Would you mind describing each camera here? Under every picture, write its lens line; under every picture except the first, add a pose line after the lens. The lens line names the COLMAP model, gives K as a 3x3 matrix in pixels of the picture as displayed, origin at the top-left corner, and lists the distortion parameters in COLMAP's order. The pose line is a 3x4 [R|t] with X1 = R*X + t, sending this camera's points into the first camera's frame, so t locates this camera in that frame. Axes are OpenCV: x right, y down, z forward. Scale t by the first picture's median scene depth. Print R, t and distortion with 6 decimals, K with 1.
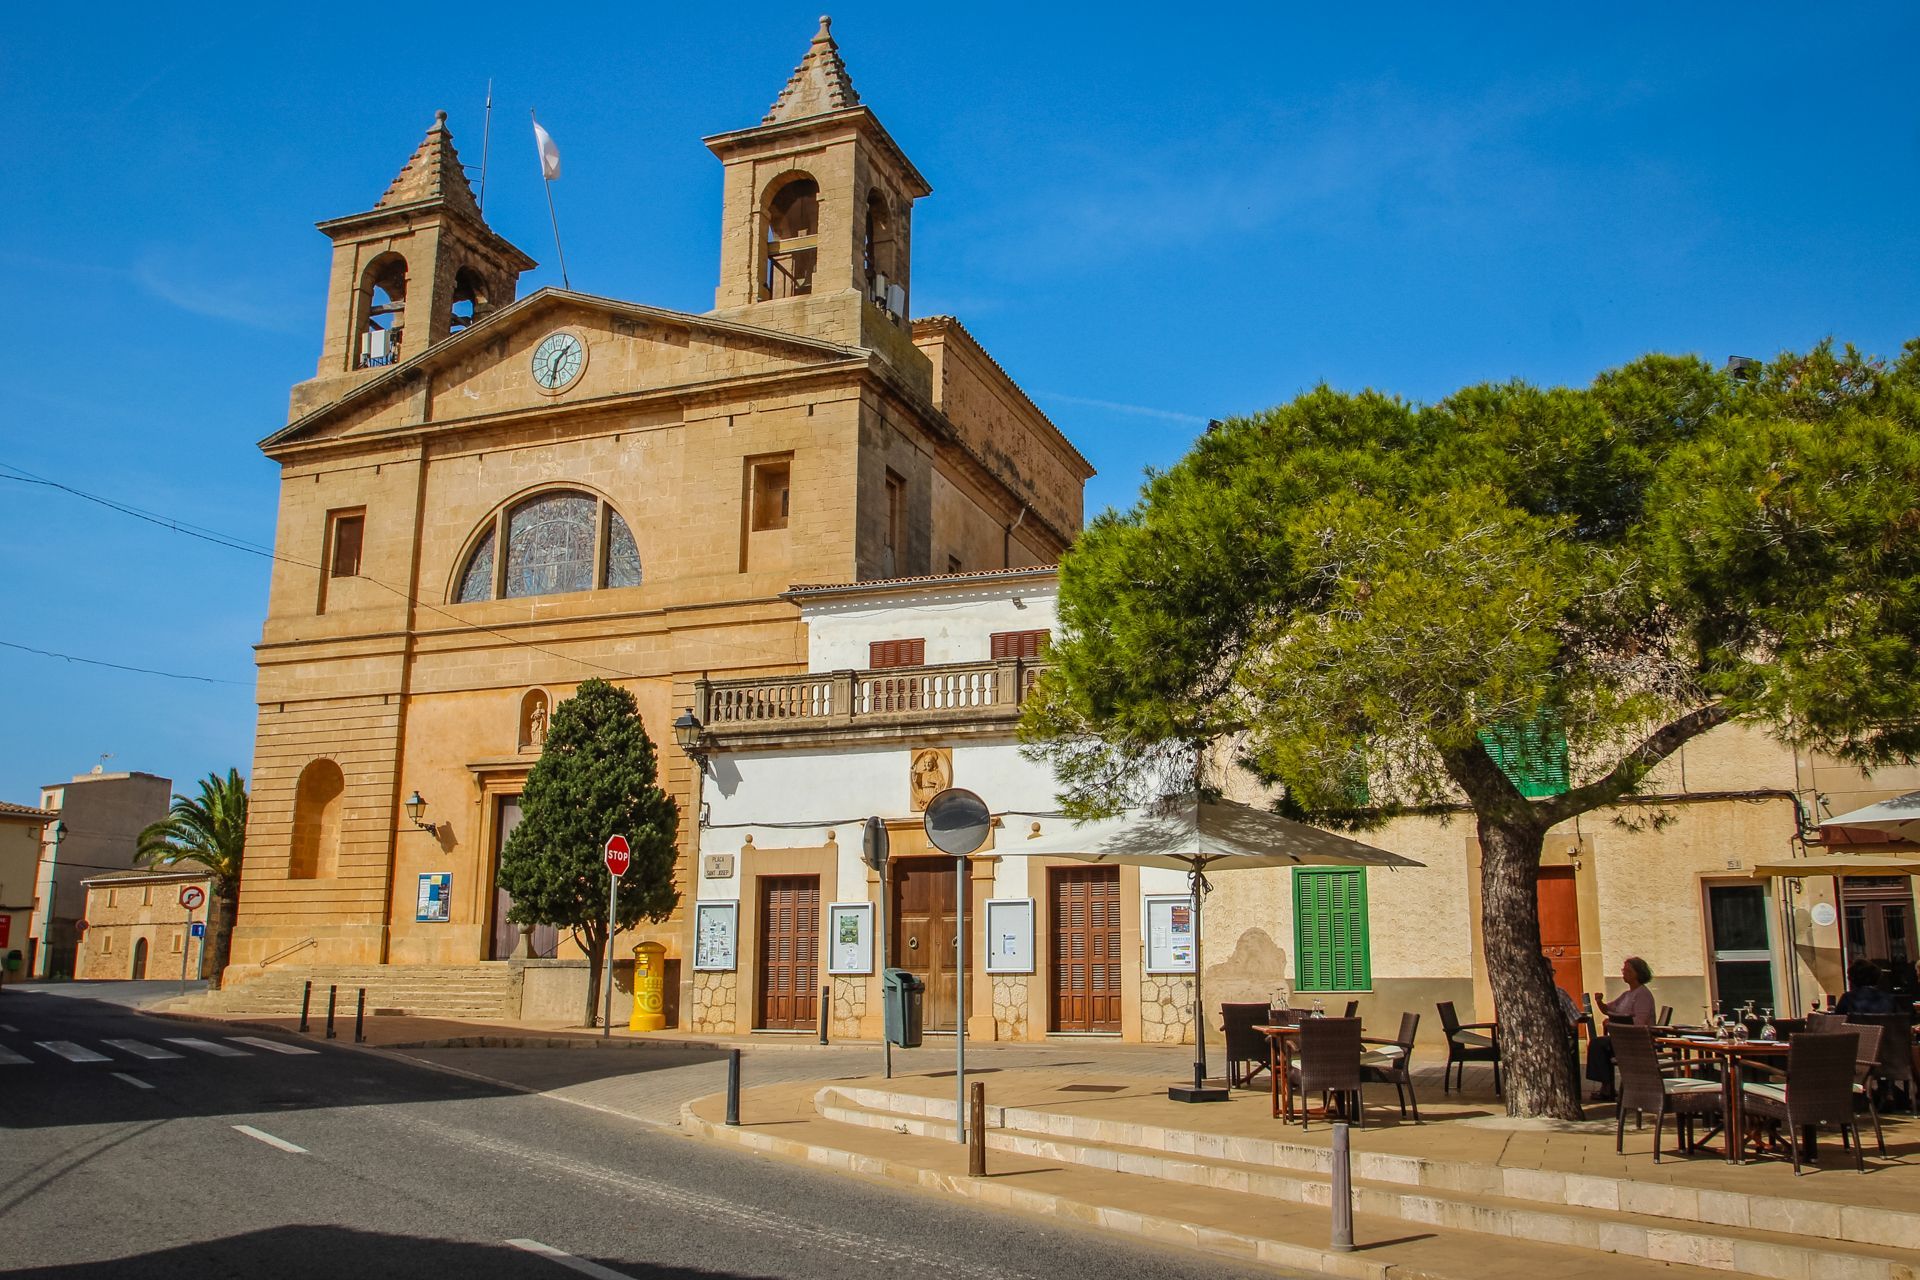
lens RADIAL K [[1571.7, 0, 960.0], [0, 1571.7, 640.0], [0, 0, 1]] dist [-0.073512, -0.003624]
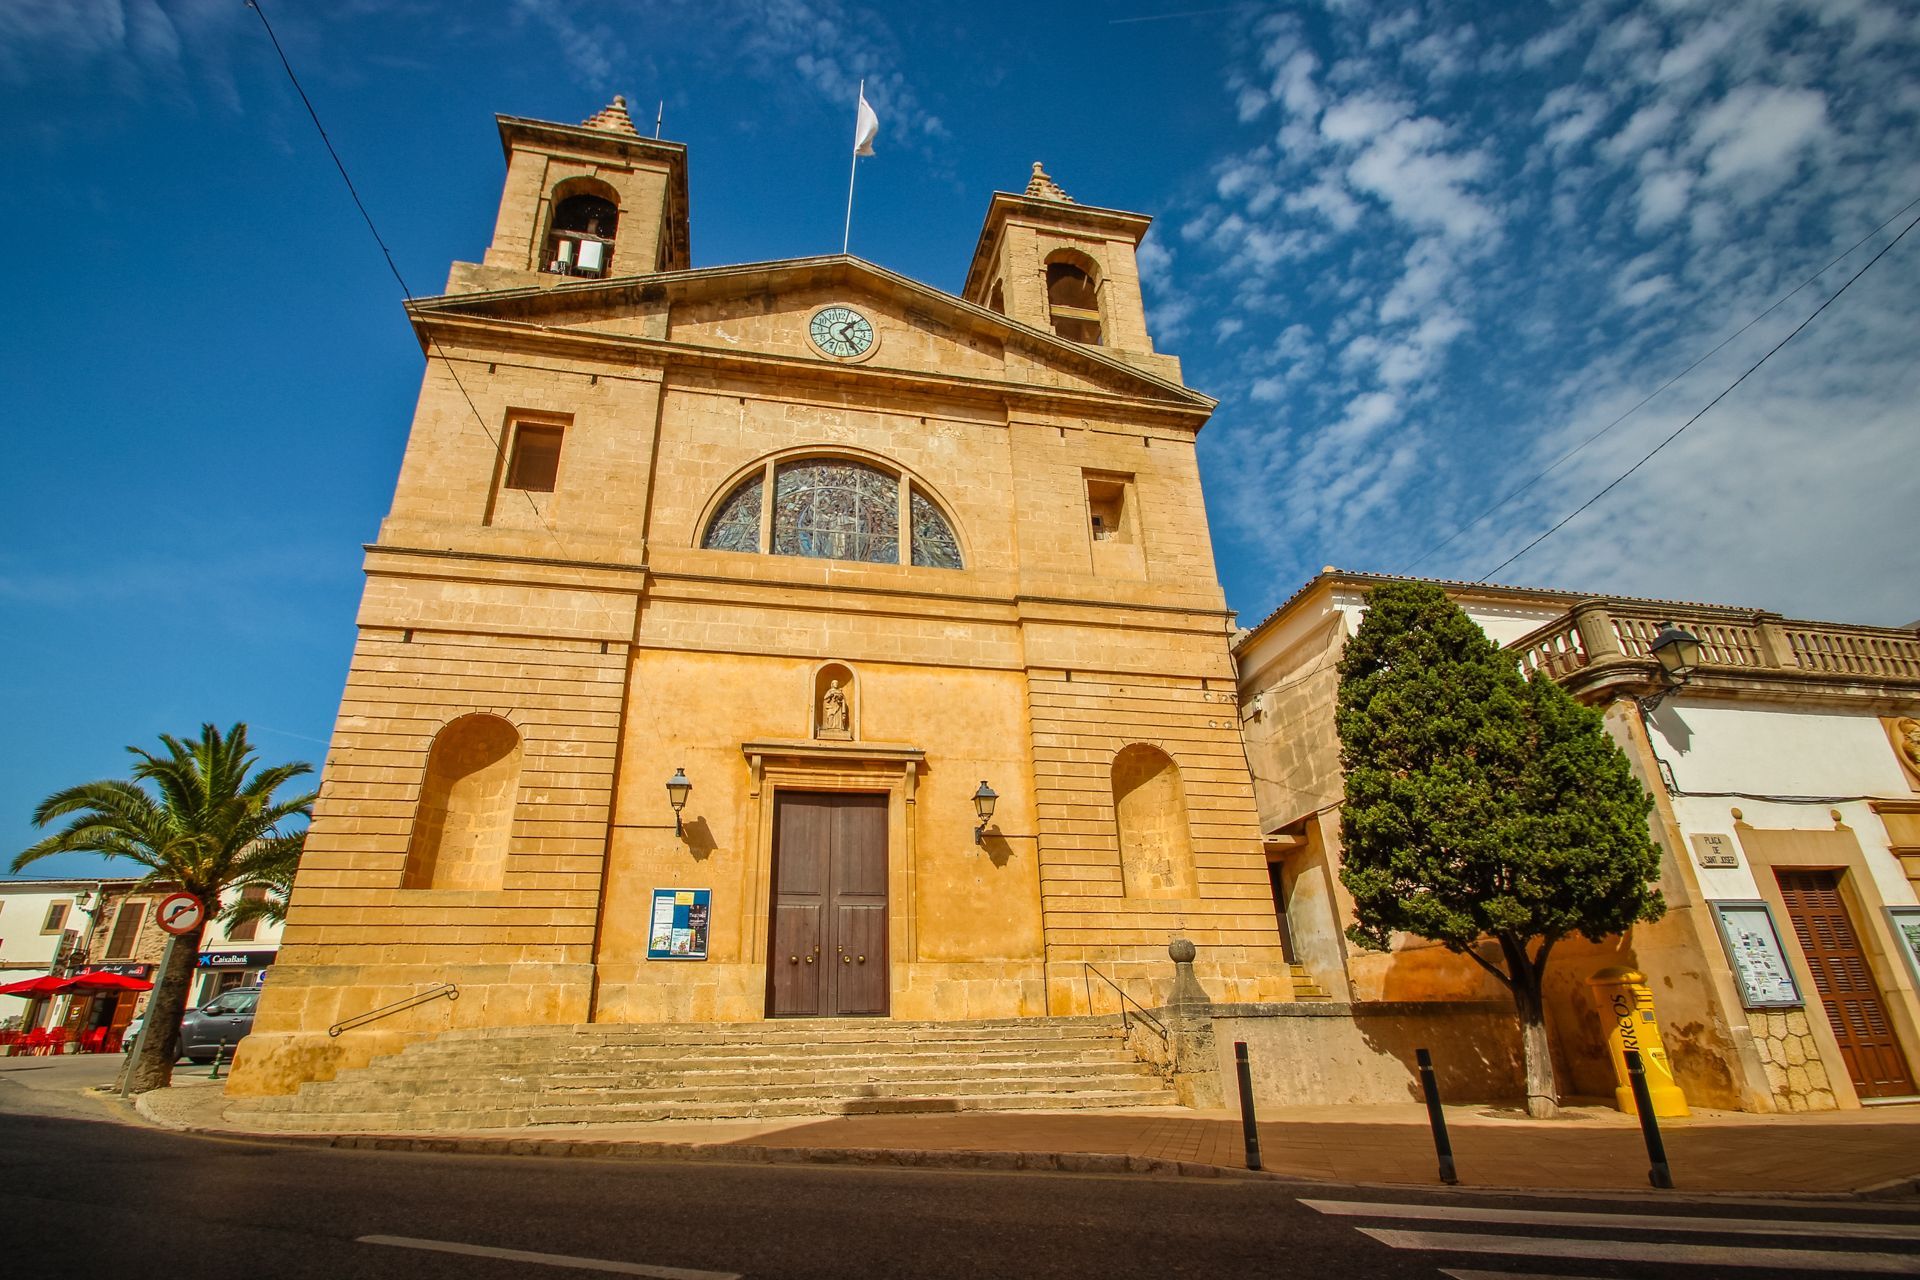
lens RADIAL K [[919.6, 0, 960.0], [0, 919.6, 640.0], [0, 0, 1]] dist [-0.011357, -0.000186]
pose [[0.854733, 0.194670, 0.481182, -0.444043], [-0.094025, 0.969741, -0.225305, 0.119945], [-0.510482, 0.147332, 0.847173, 0.552705]]
